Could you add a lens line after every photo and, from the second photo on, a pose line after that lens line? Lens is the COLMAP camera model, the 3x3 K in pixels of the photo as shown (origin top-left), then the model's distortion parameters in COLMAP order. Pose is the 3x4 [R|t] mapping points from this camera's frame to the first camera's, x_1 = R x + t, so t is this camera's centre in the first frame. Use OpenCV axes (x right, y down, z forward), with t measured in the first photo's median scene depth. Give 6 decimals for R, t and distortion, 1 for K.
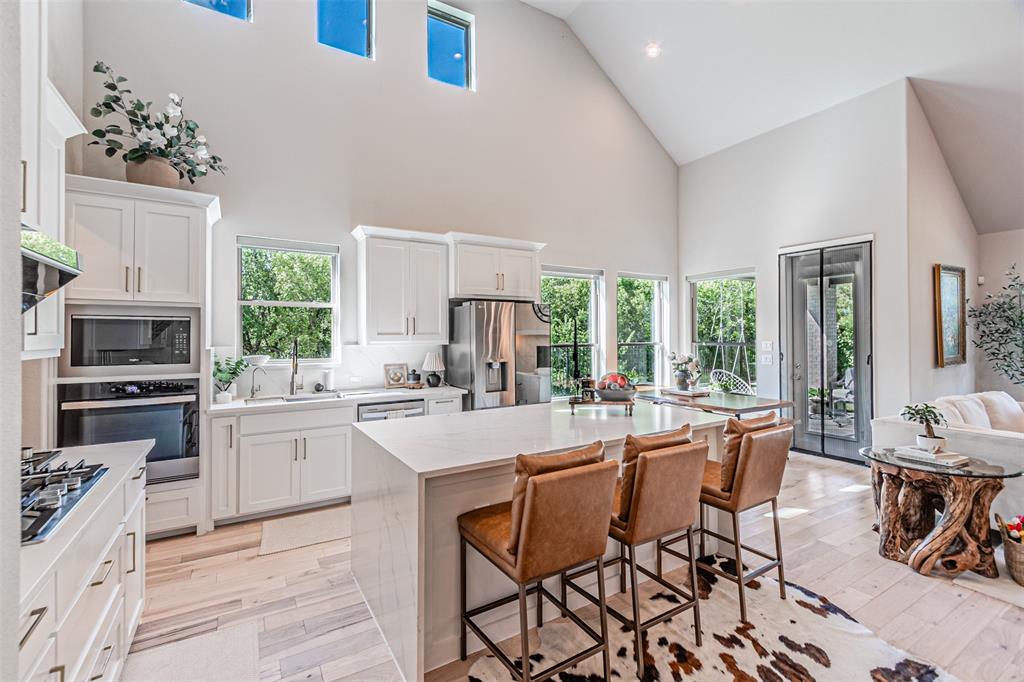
lens RADIAL K [[443.5, 0, 502.2], [0, 443.5, 332.6], [0, 0, 1]] dist [0.001027, -0.000367]
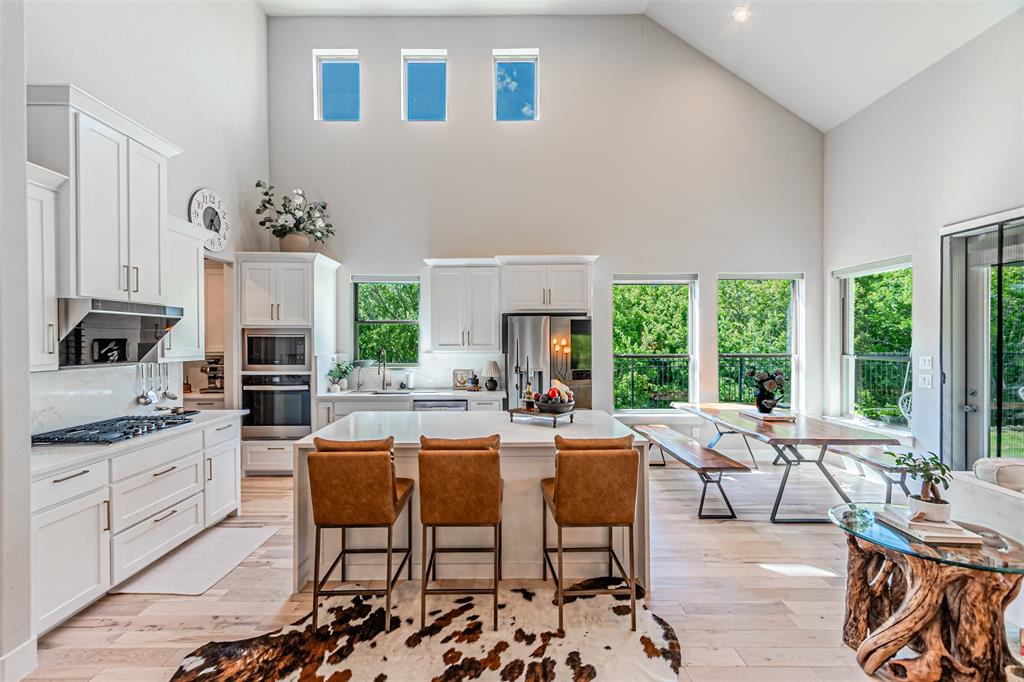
lens RADIAL K [[442.1, 0, 500.0], [0, 442.1, 343.1], [0, 0, 1]] dist [0.000734, -0.000316]
pose [[0.860791, 0.005539, -0.508928, 0.556607], [0.002879, 0.999872, 0.015752, -0.023881], [0.508950, -0.015024, 0.860665, 0.025816]]
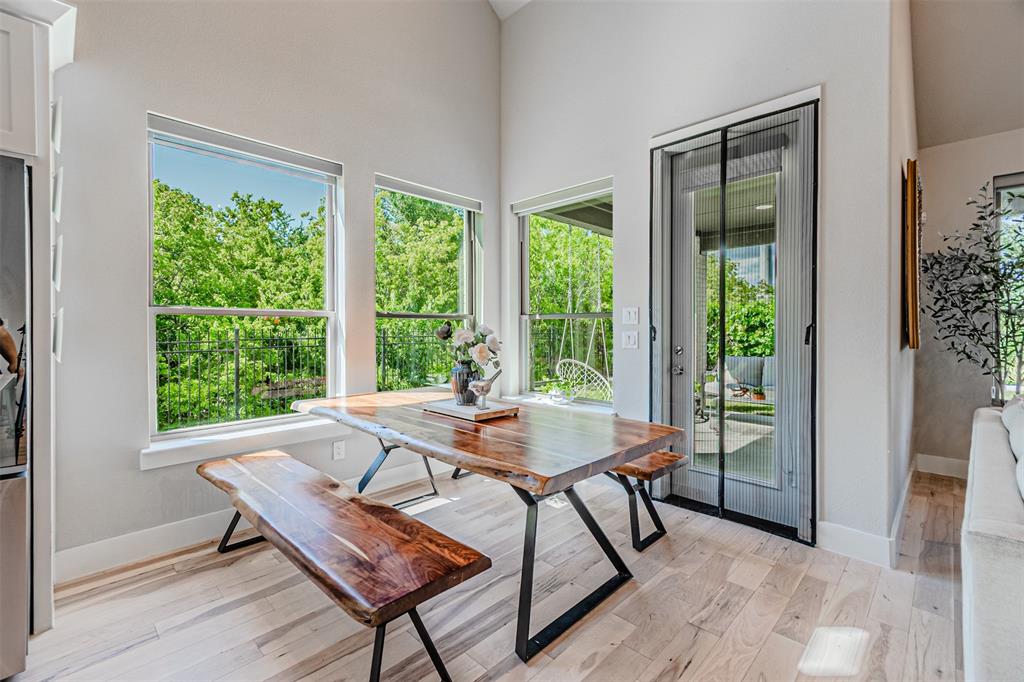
lens RADIAL K [[447.1, 0, 500.2], [0, 447.1, 327.3], [0, 0, 1]] dist [0.002675, 0.000227]
pose [[0.967880, 0.003600, 0.251388, 0.449763], [-0.005077, 0.999973, 0.005227, 0.065265], [-0.251362, -0.006336, 0.967872, 0.753506]]
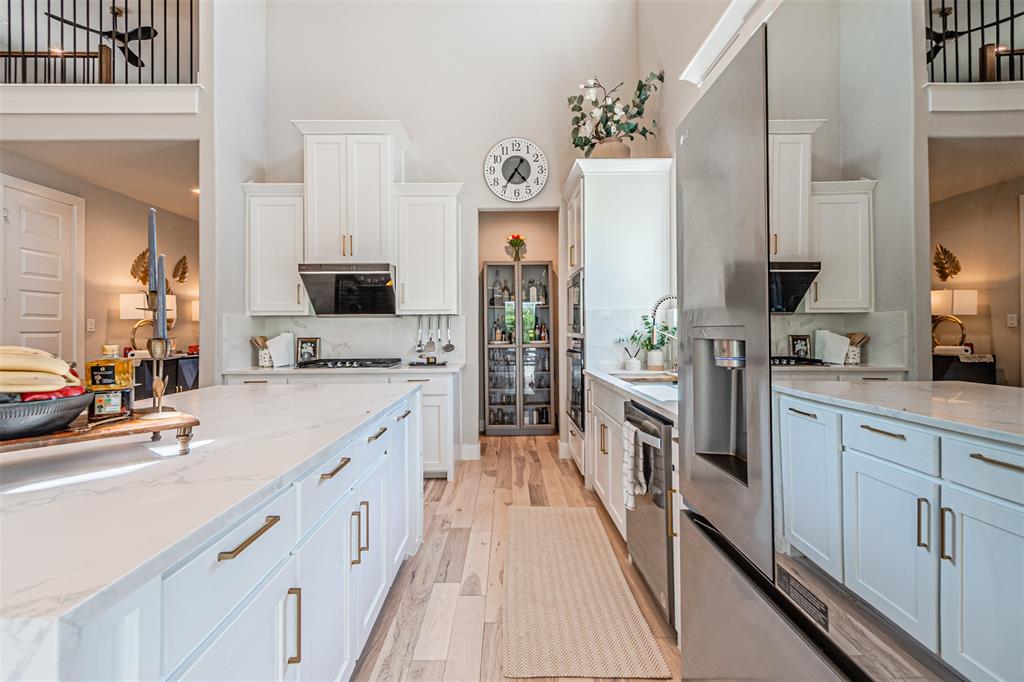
lens RADIAL K [[450.9, 0, 508.9], [0, 450.9, 329.2], [0, 0, 1]] dist [0.001705, -0.000007]
pose [[-0.502326, 0.002554, -0.864675, 0.285447], [0.014733, 0.999876, -0.005606, 0.072180], [0.864553, -0.015556, -0.502301, 1.194258]]
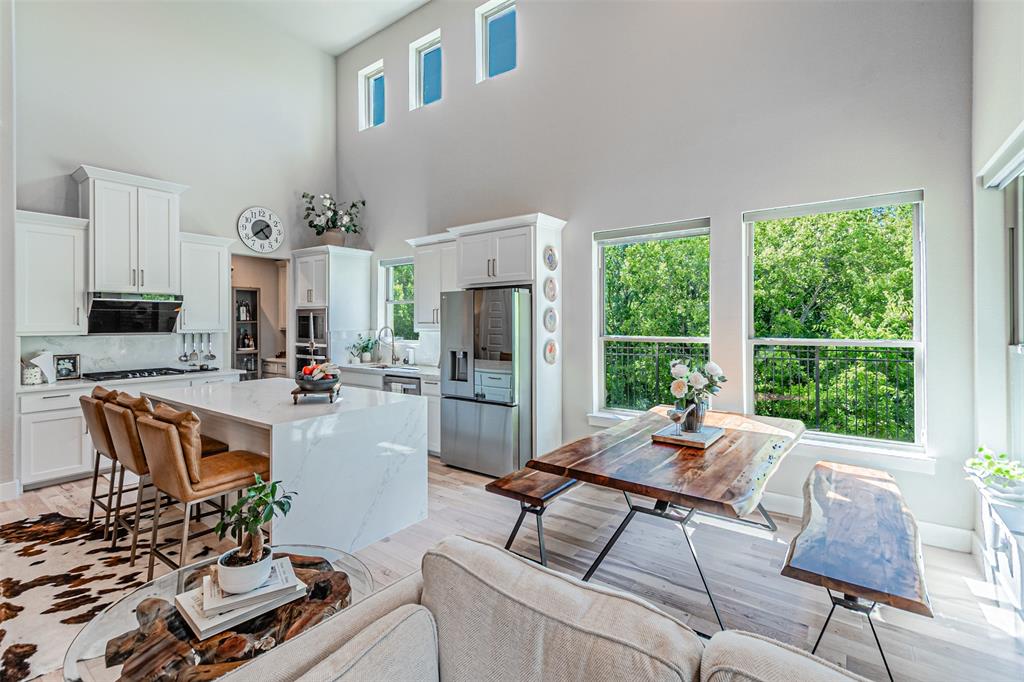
lens RADIAL K [[459.4, 0, 500.2], [0, 459.4, 321.5], [0, 0, 1]] dist [0.002713, 0.000108]
pose [[0.380080, 0.000931, -0.924953, 1.143950], [0.006780, 0.999970, 0.003793, -0.005206], [0.924929, -0.007713, 0.380062, 0.811403]]
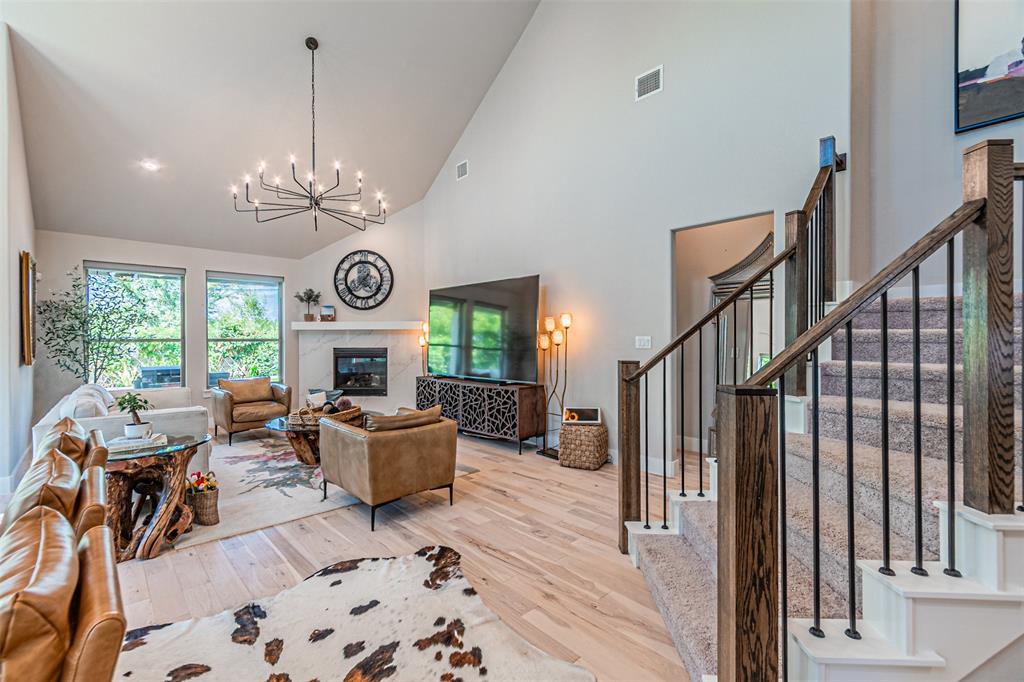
lens RADIAL K [[442.5, 0, 512.0], [0, 442.5, 341.0], [0, 0, 1]] dist [-0.001214, -0.000337]
pose [[-0.229446, 0.002570, 0.973318, -0.157008], [-0.003207, 0.999989, -0.003396, 0.035743], [-0.973316, -0.003901, -0.229436, 0.306291]]
